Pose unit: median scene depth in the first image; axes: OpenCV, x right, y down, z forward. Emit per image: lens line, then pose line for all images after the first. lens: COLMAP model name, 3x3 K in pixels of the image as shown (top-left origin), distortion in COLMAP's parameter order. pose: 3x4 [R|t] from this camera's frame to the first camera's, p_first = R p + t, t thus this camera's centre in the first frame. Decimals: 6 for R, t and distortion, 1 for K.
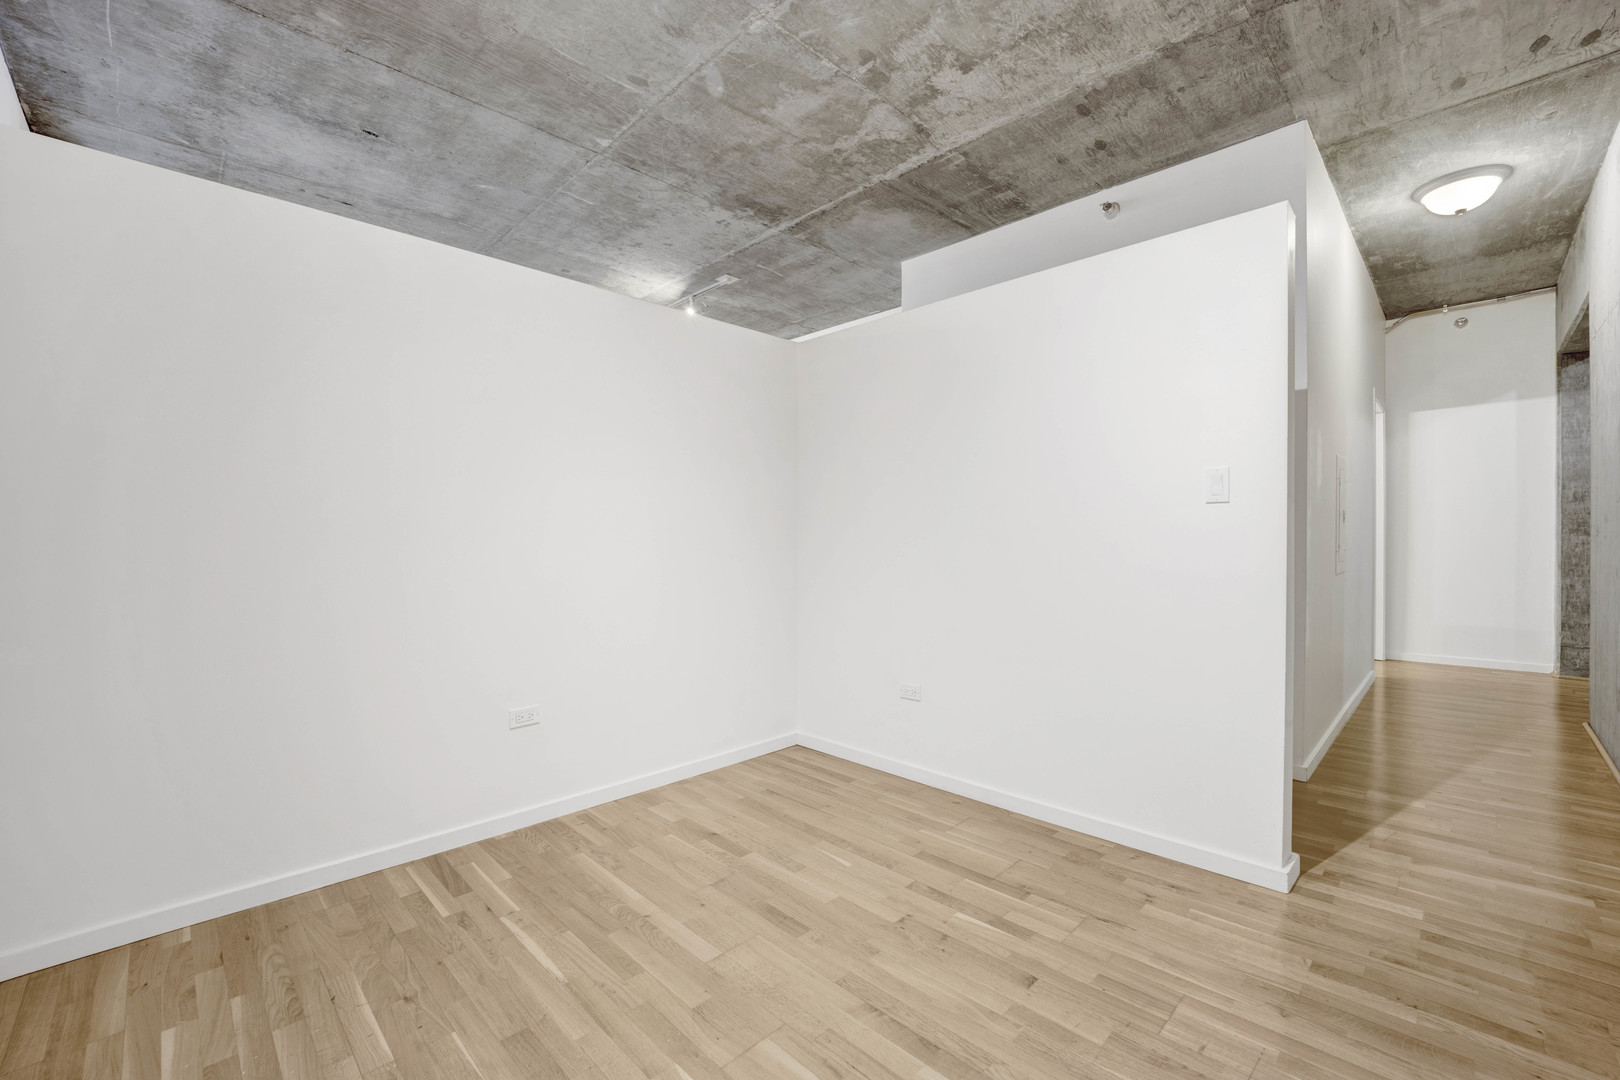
lens RADIAL K [[669.9, 0, 804.0], [0, 669.9, 544.1], [0, 0, 1]] dist [-0.020126, -0.000048]
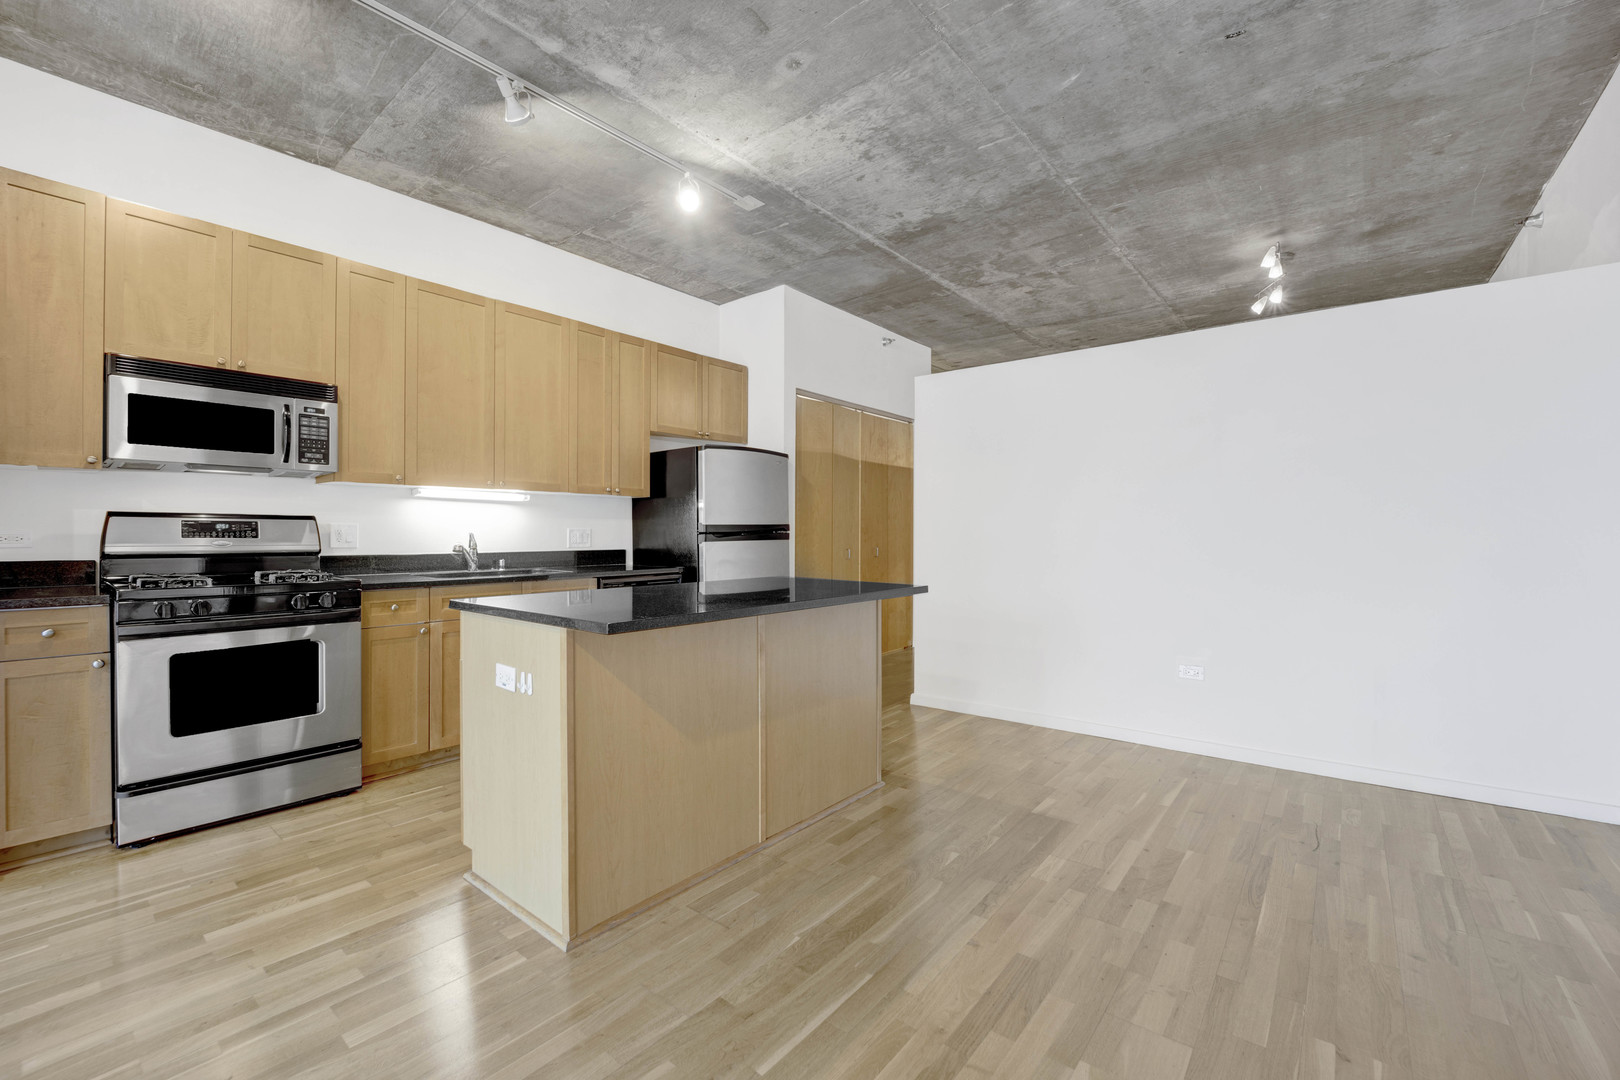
lens RADIAL K [[673.2, 0, 793.0], [0, 673.2, 536.9], [0, 0, 1]] dist [-0.019701, 0.000395]
pose [[-0.098578, -0.004979, 0.995117, -1.339513], [0.013275, 0.999892, 0.006318, -0.021489], [-0.995041, 0.013833, -0.098501, 1.545568]]
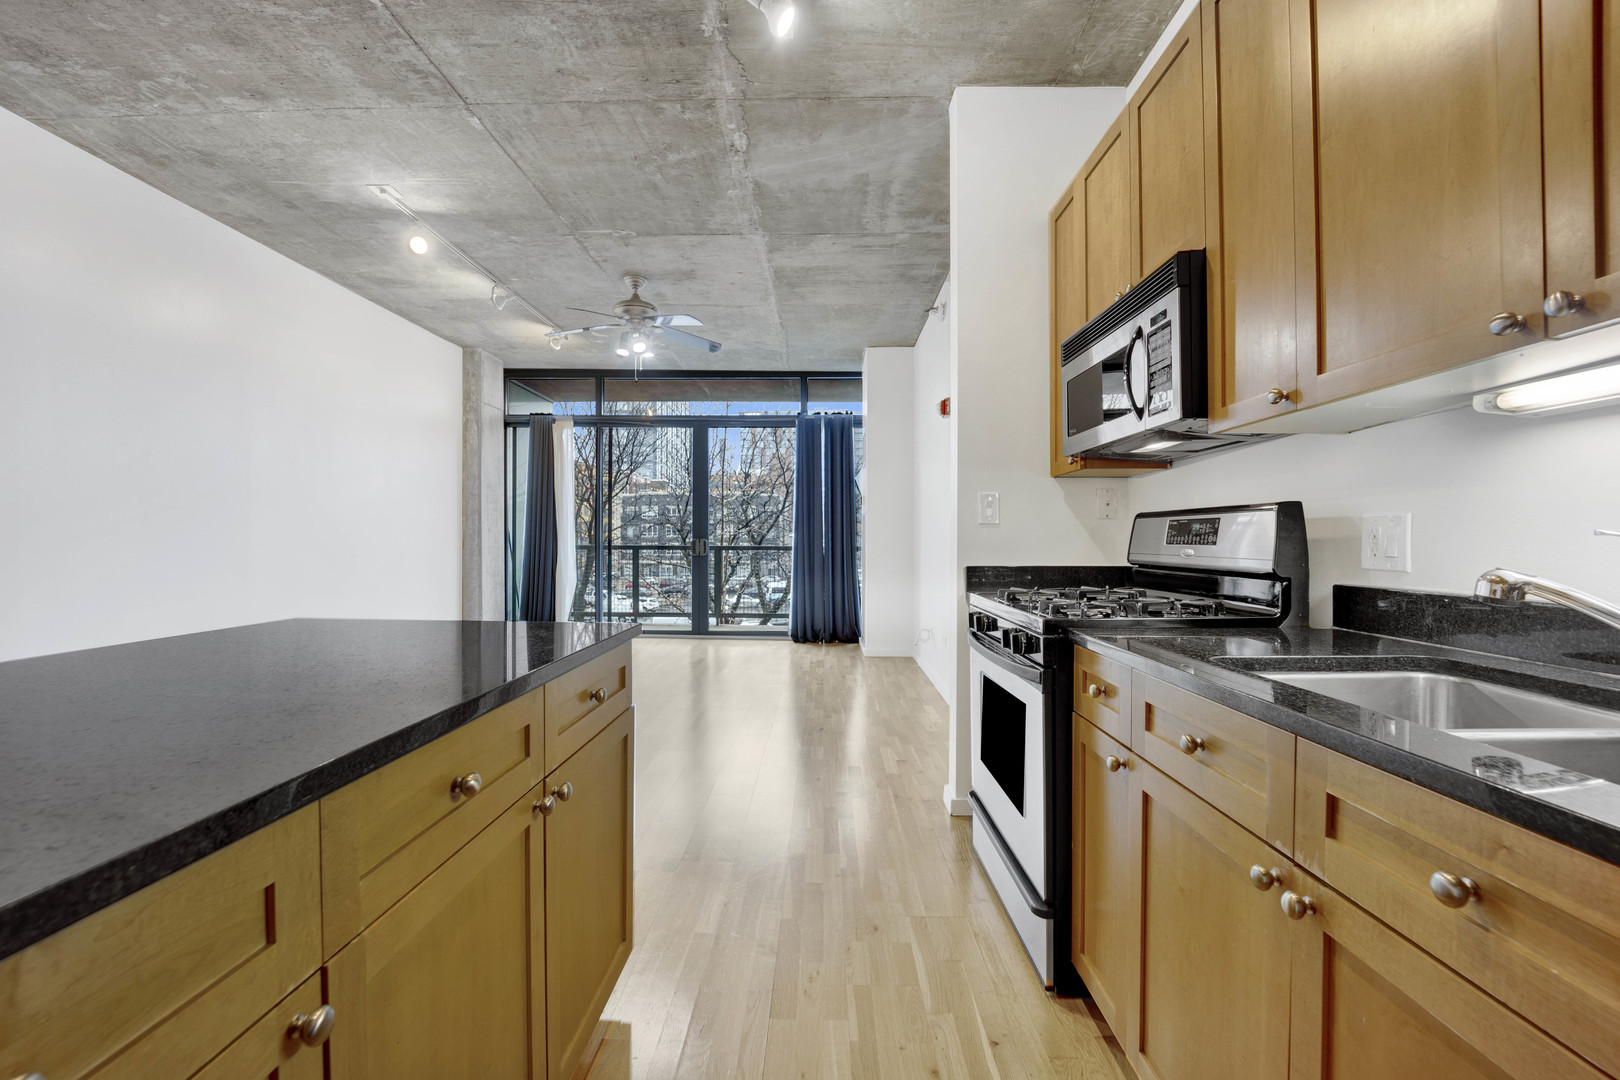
lens RADIAL K [[667.5, 0, 808.4], [0, 667.5, 544.9], [0, 0, 1]] dist [-0.019305, -0.000408]
pose [[0.700816, 0.006333, -0.713314, -0.159627], [-0.013847, 0.999893, -0.004728, -0.016339], [0.713207, 0.013191, 0.700829, 1.557584]]
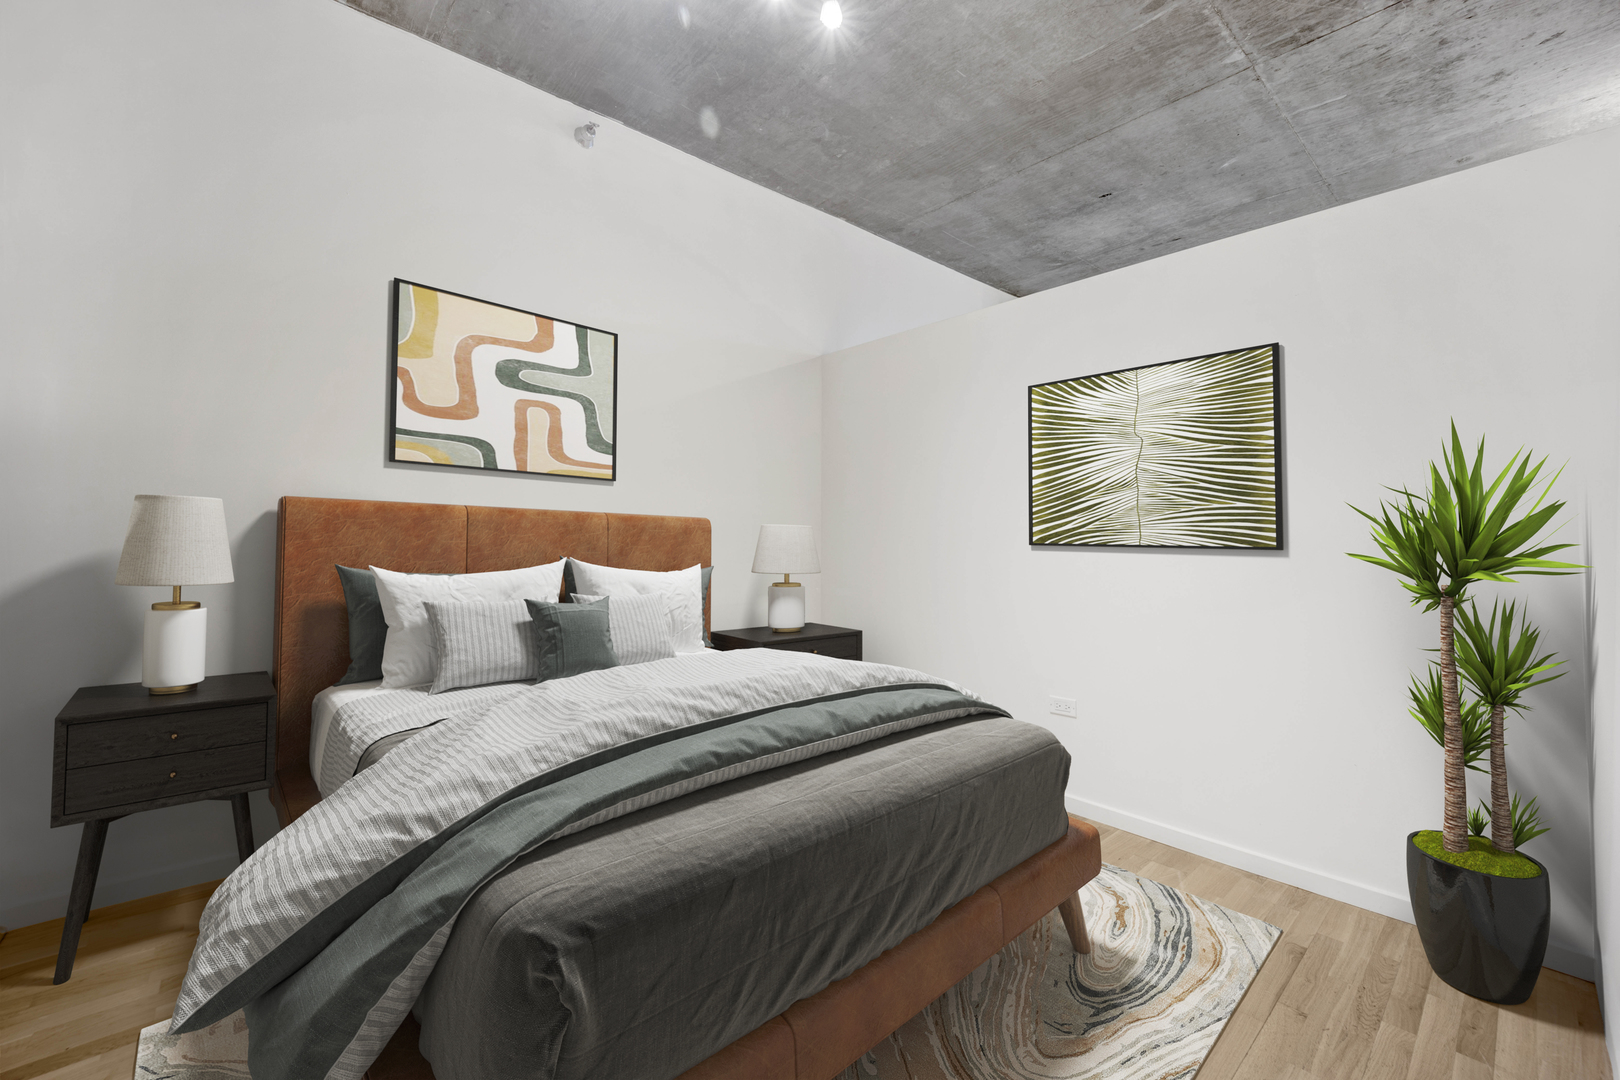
lens RADIAL K [[656.5, 0, 810.0], [0, 656.5, 540.0], [0, 0, 1]] dist [-0.019435, 0.000204]
pose [[-0.051434, 0.009340, -0.998633, 0.512564], [-0.016743, 0.999808, 0.010213, -0.008810], [0.998536, 0.017246, -0.051267, 0.514704]]
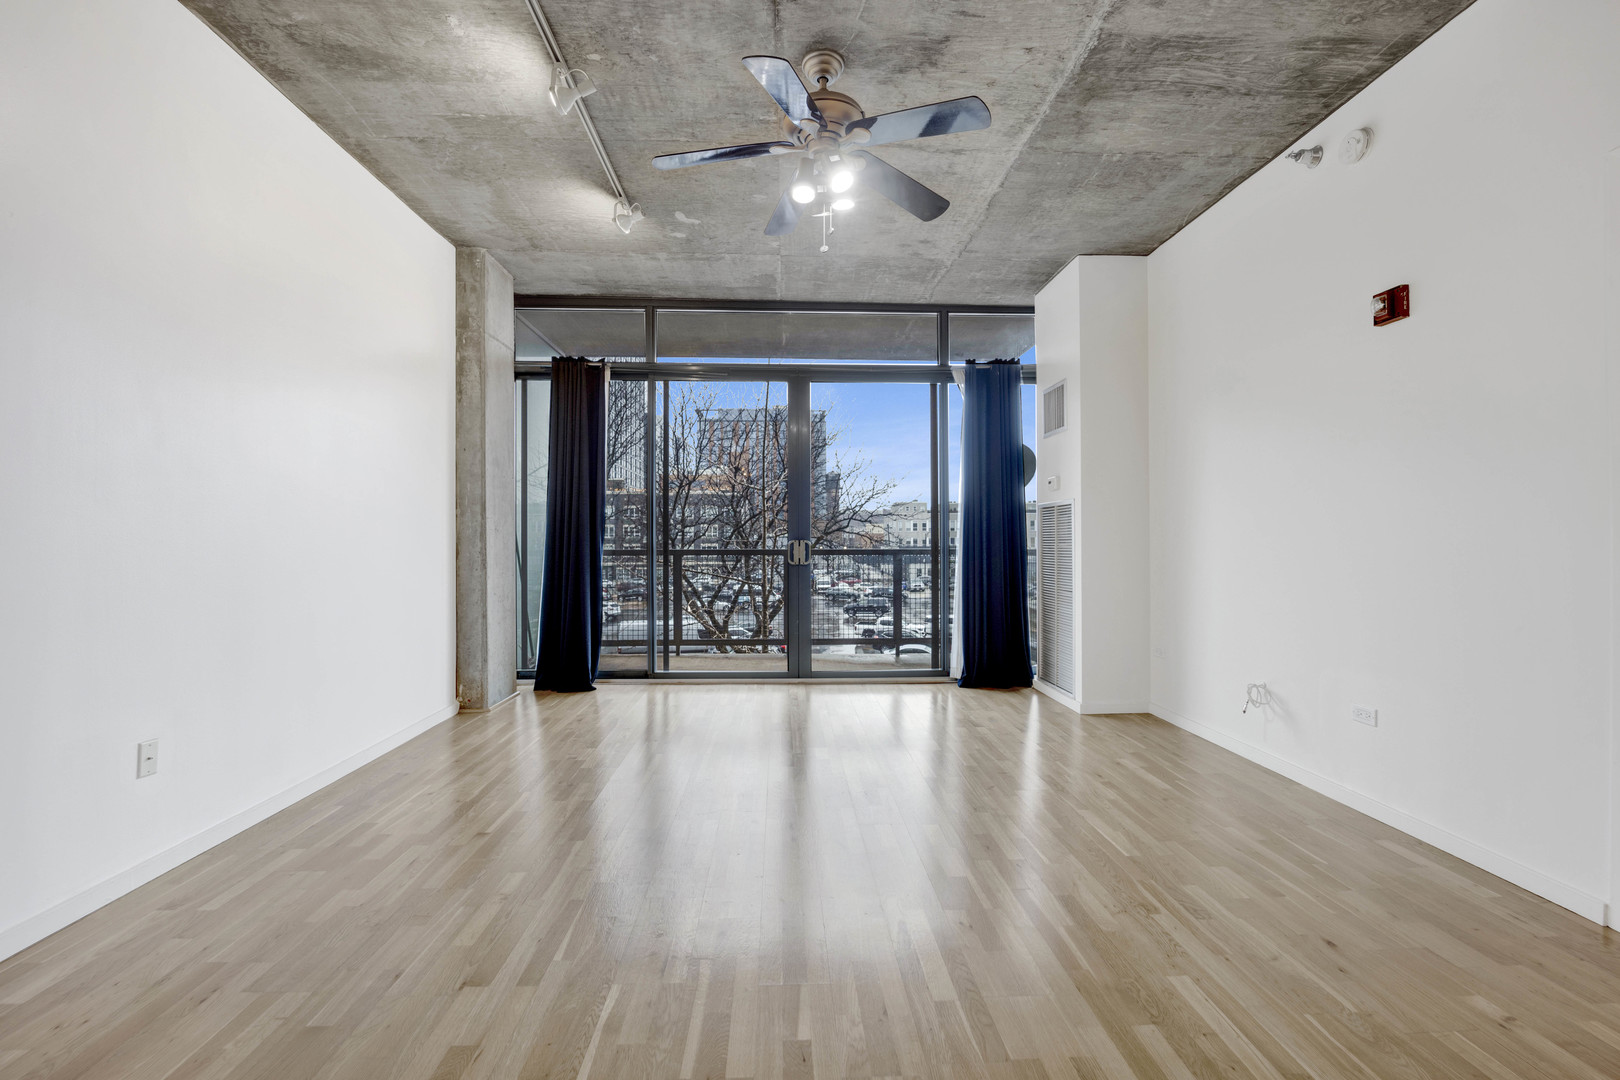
lens RADIAL K [[671.8, 0, 809.0], [0, 671.8, 536.7], [0, 0, 1]] dist [-0.003194, -0.012827]
pose [[0.745437, -0.007282, -0.666536, -0.973843], [-0.006181, 0.999822, -0.017837, -0.023434], [0.666547, 0.017416, 0.745259, 1.710673]]
